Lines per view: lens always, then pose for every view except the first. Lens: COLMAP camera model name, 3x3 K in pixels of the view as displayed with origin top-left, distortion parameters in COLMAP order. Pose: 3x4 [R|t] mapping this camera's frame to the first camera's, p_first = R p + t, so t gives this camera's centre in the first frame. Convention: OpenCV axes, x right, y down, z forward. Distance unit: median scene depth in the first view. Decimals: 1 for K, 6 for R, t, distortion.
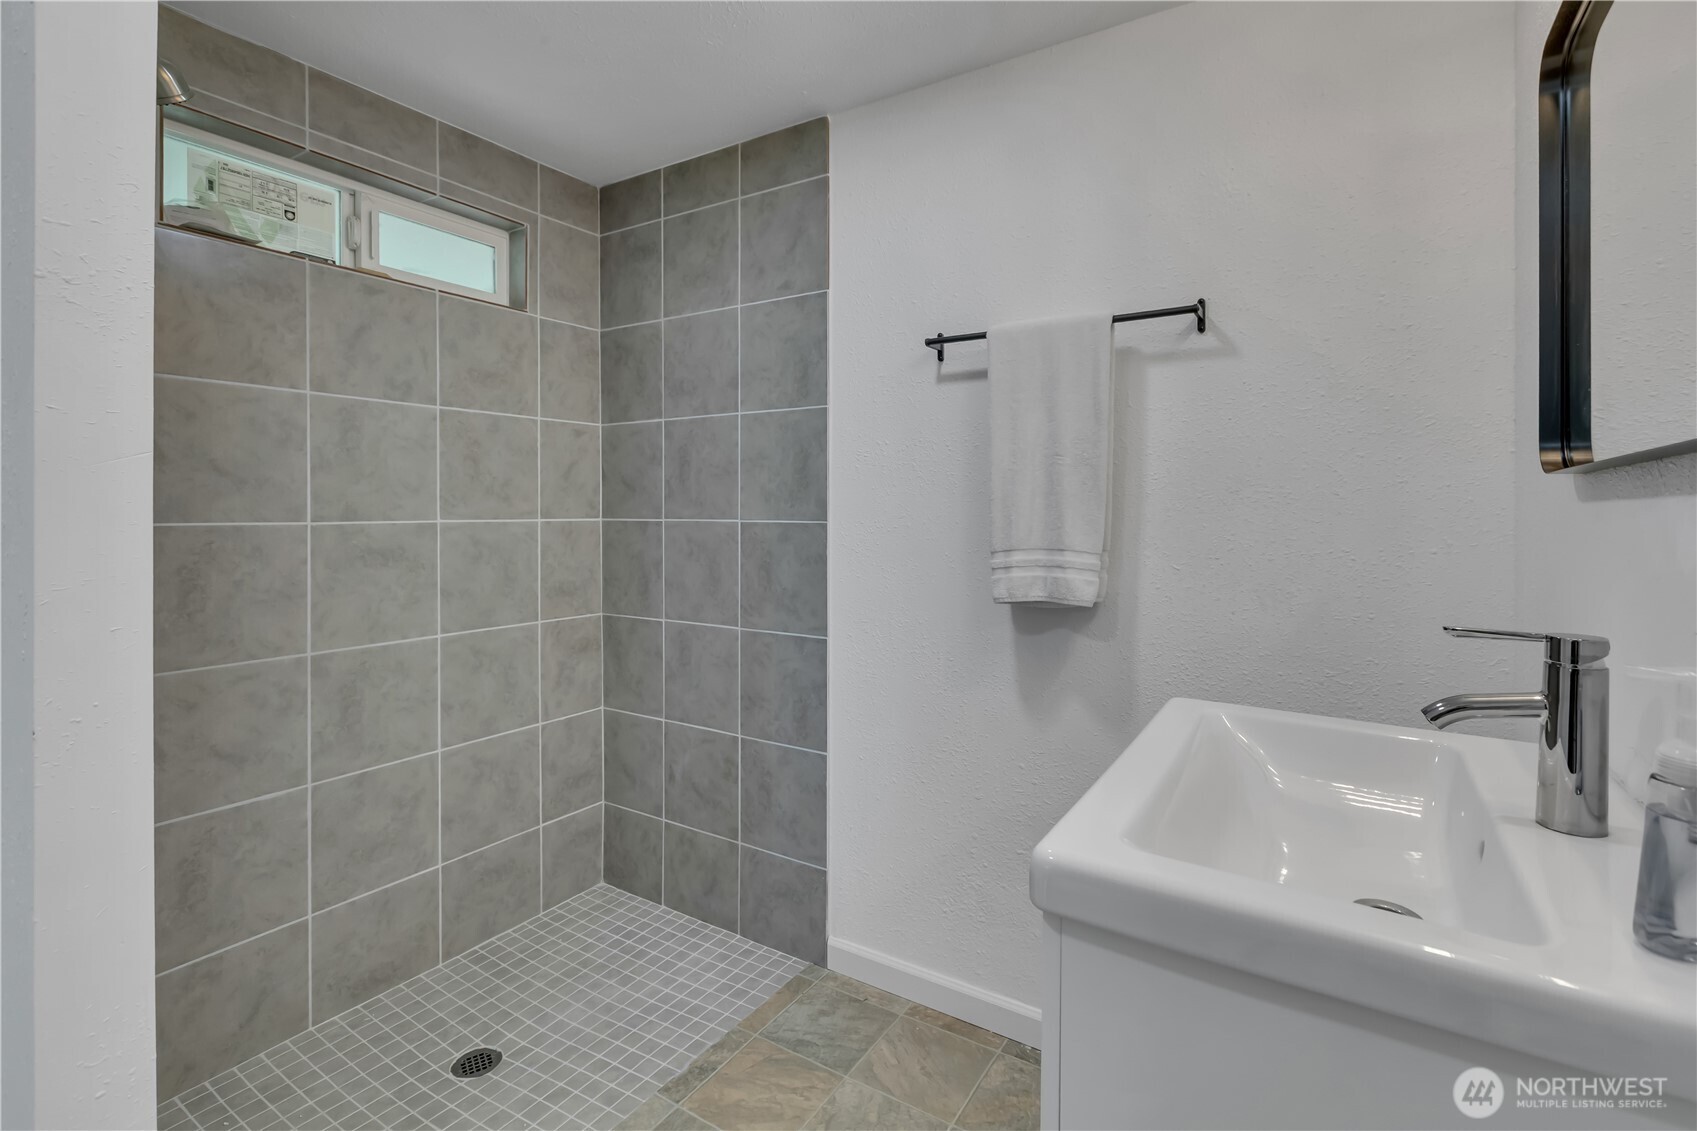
lens RADIAL K [[775.3, 0, 860.1], [0, 775.3, 504.0], [0, 0, 1]] dist [-0.012853, 0.005850]
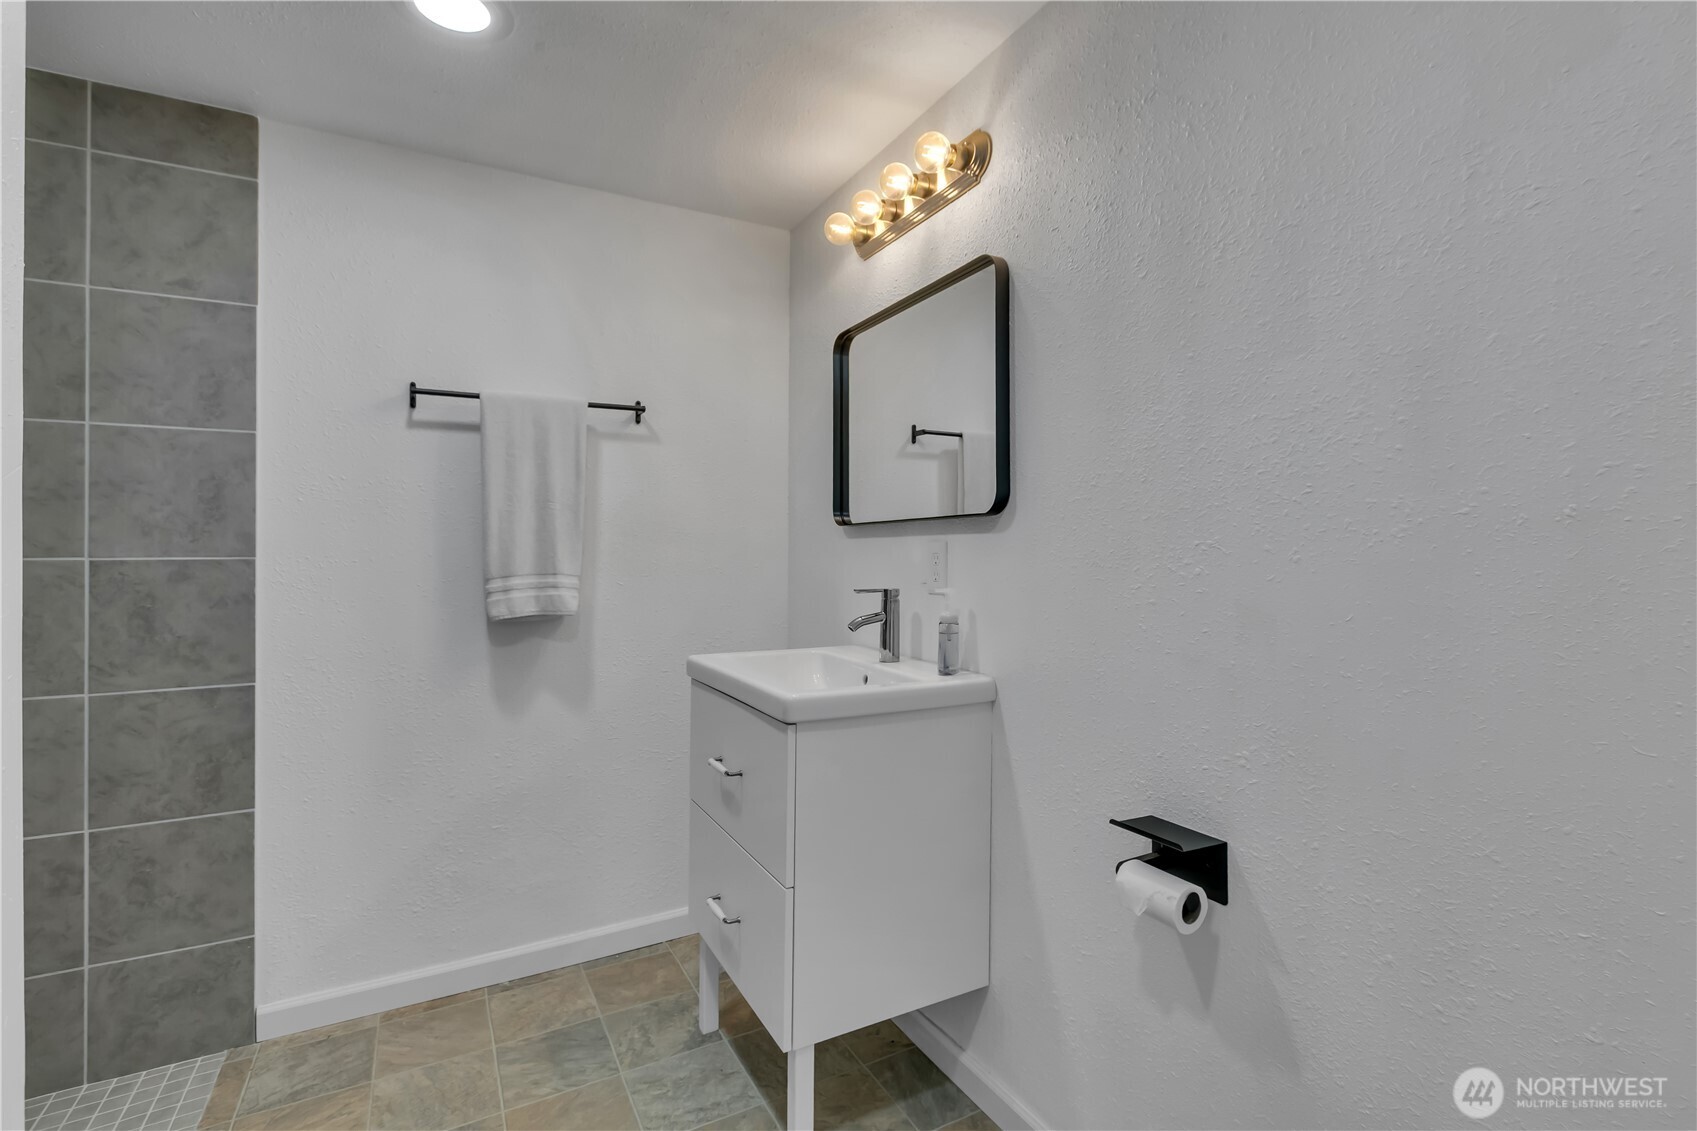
lens RADIAL K [[788.4, 0, 856.4], [0, 788.4, 550.0], [0, 0, 1]] dist [-0.014508, 0.000799]
pose [[0.489557, -0.005347, 0.871955, -0.503608], [-0.001307, 0.999976, 0.006866, 0.006682], [-0.871970, -0.004501, 0.489538, -0.077501]]
